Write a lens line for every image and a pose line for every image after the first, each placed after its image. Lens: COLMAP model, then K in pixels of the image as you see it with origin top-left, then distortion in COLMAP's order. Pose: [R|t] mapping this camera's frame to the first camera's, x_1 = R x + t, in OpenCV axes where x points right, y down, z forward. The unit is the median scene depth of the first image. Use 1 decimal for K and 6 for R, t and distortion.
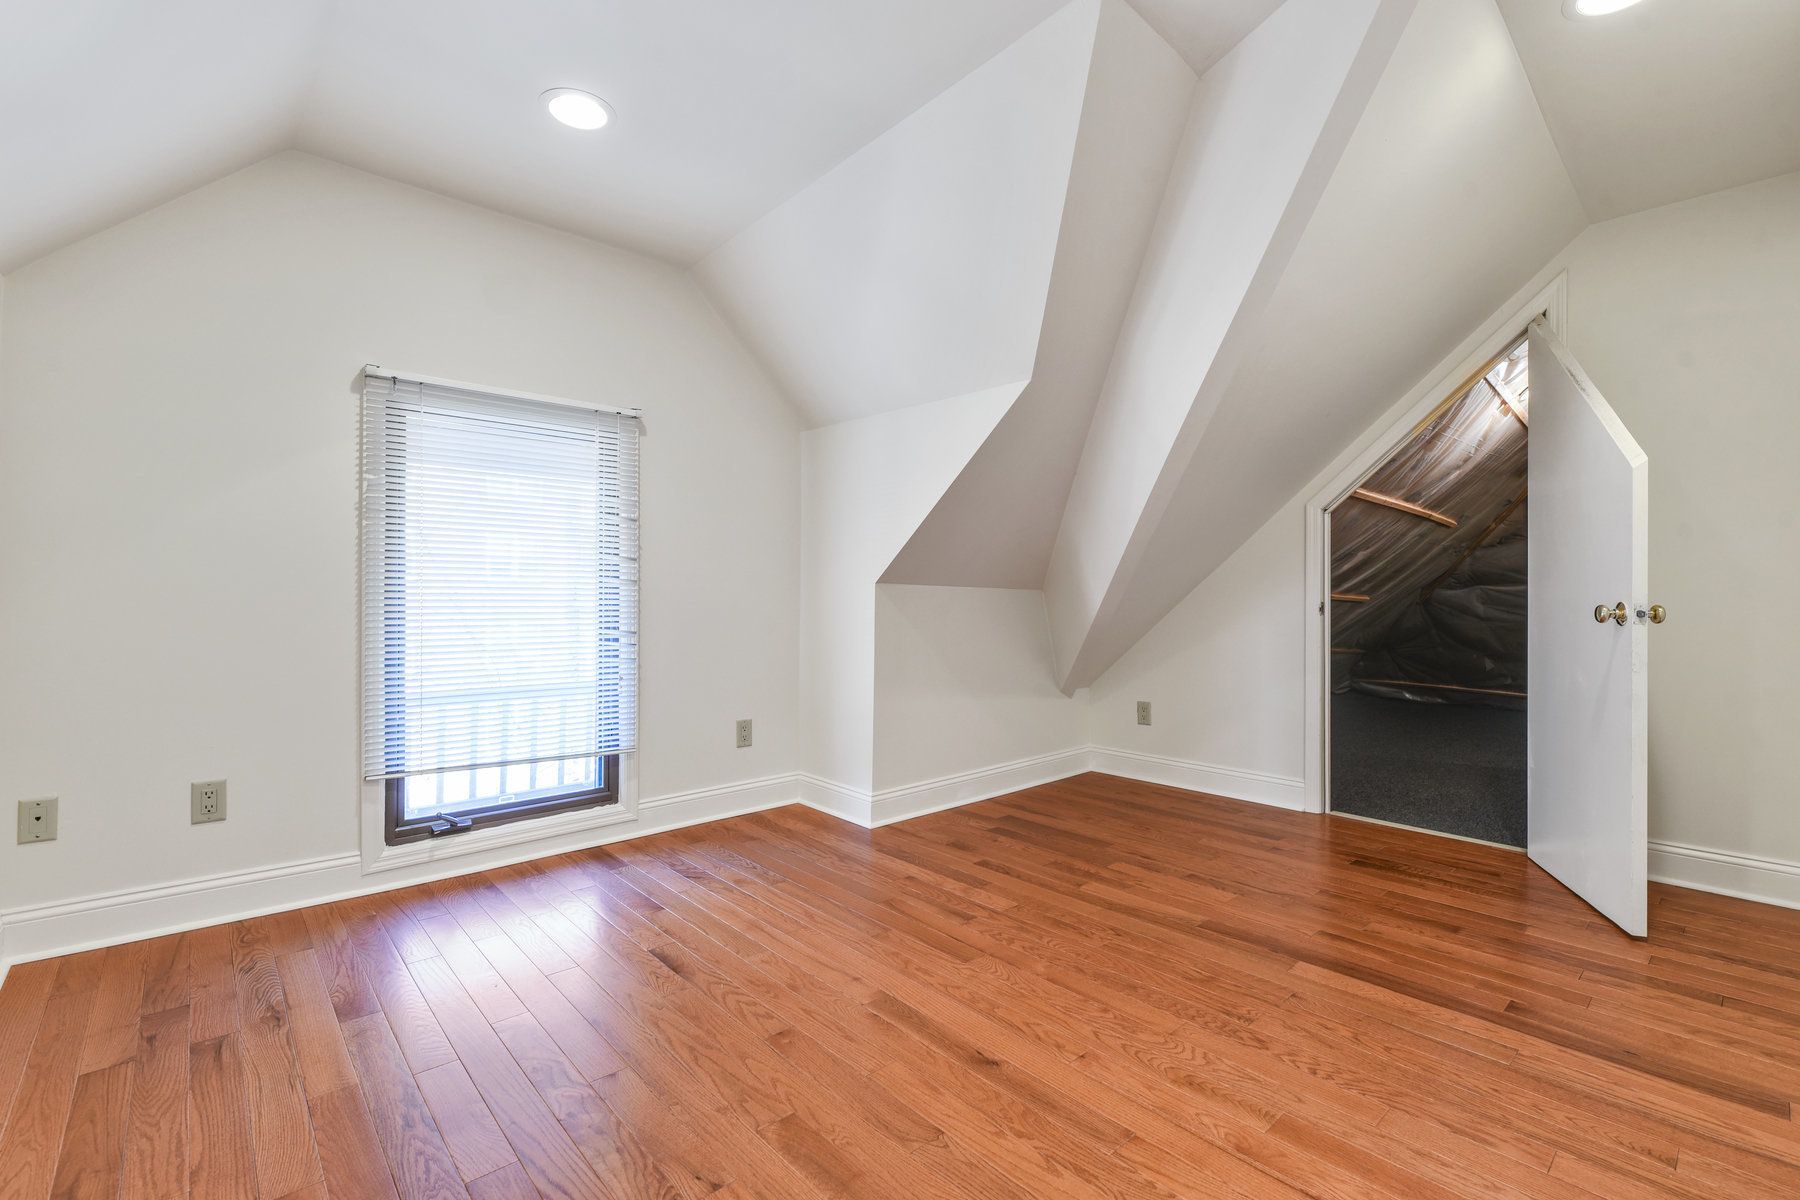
lens RADIAL K [[811.7, 0, 899.8], [0, 811.7, 583.9], [0, 0, 1]] dist [-0.000514, -0.000328]
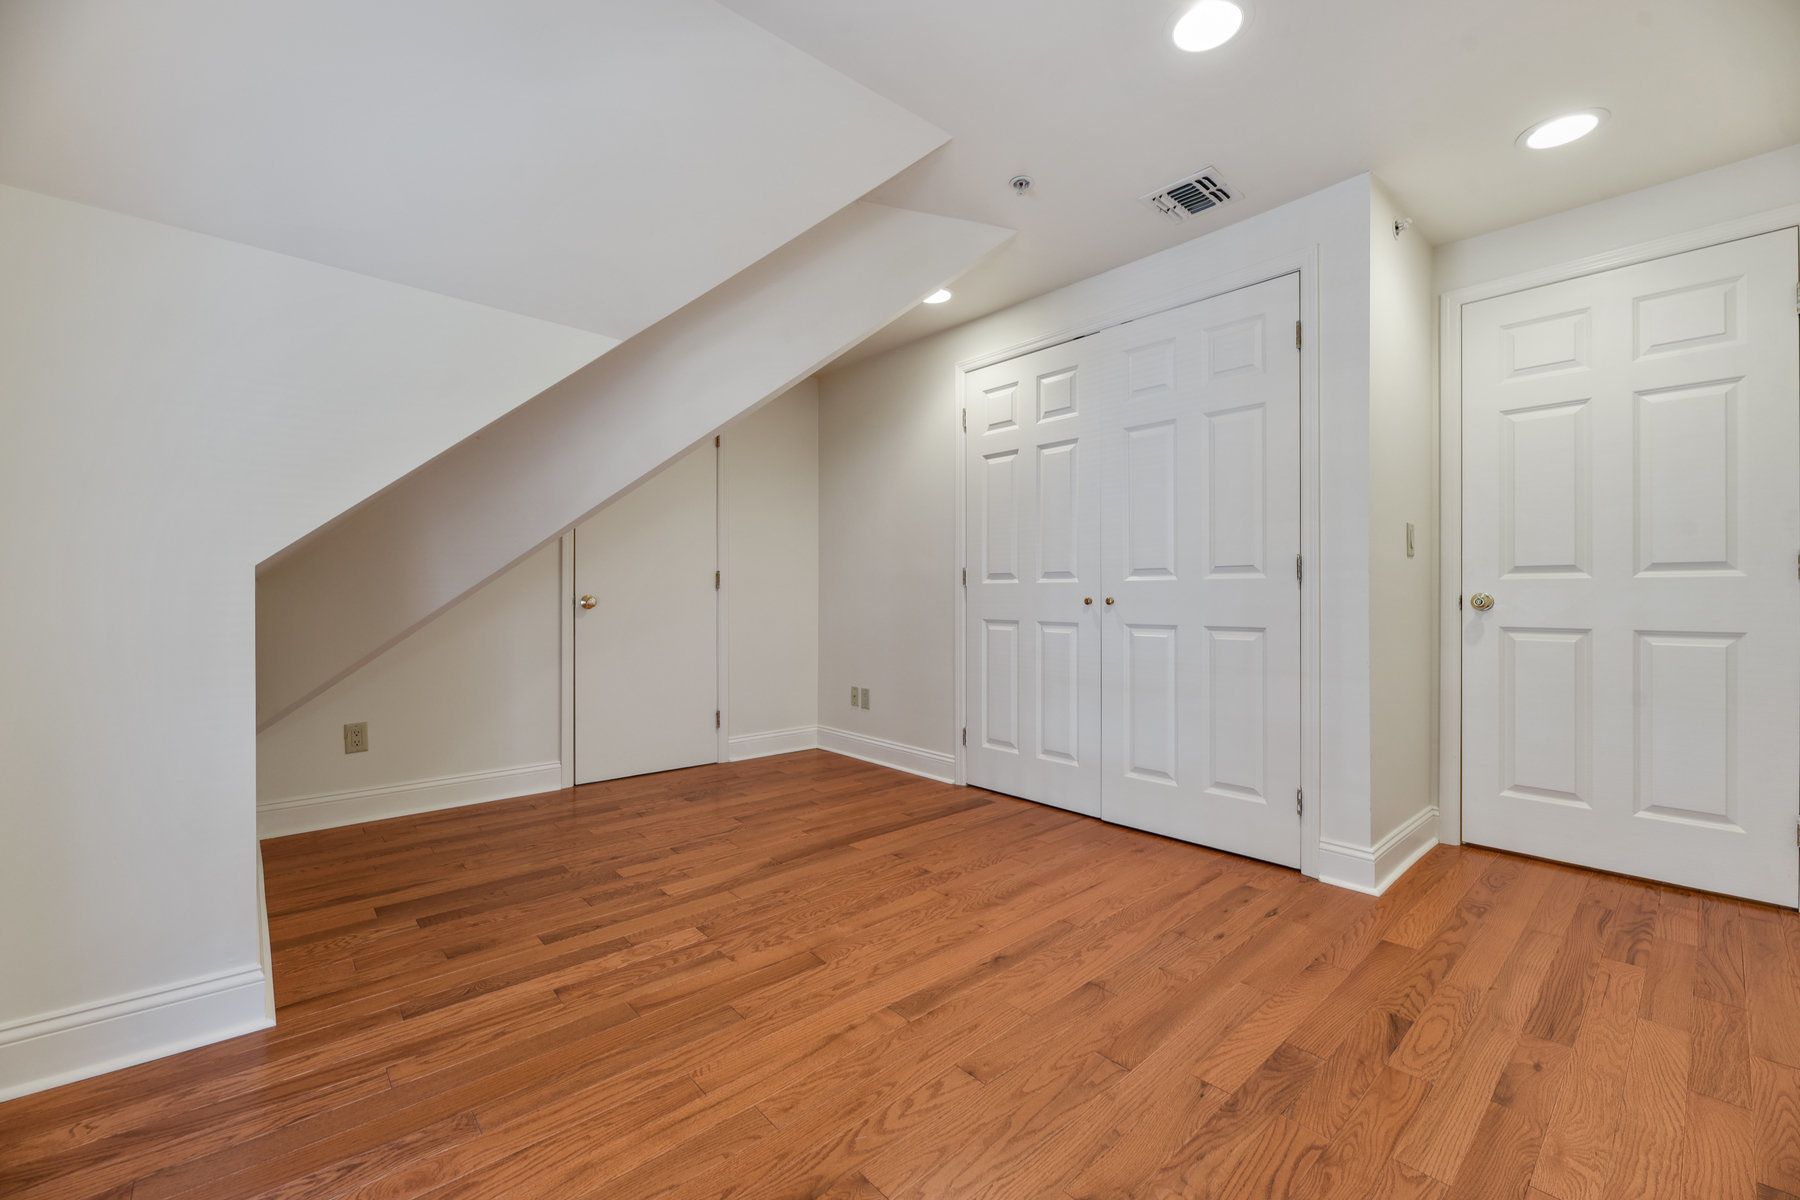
lens RADIAL K [[728.5, 0, 908.8], [0, 728.5, 586.9], [0, 0, 1]] dist [0.002464, -0.004214]
pose [[-0.013218, 0.004125, 0.999904, -0.706420], [-0.020402, 0.999782, -0.004394, 0.003465], [-0.999704, -0.020458, -0.013131, 0.787927]]
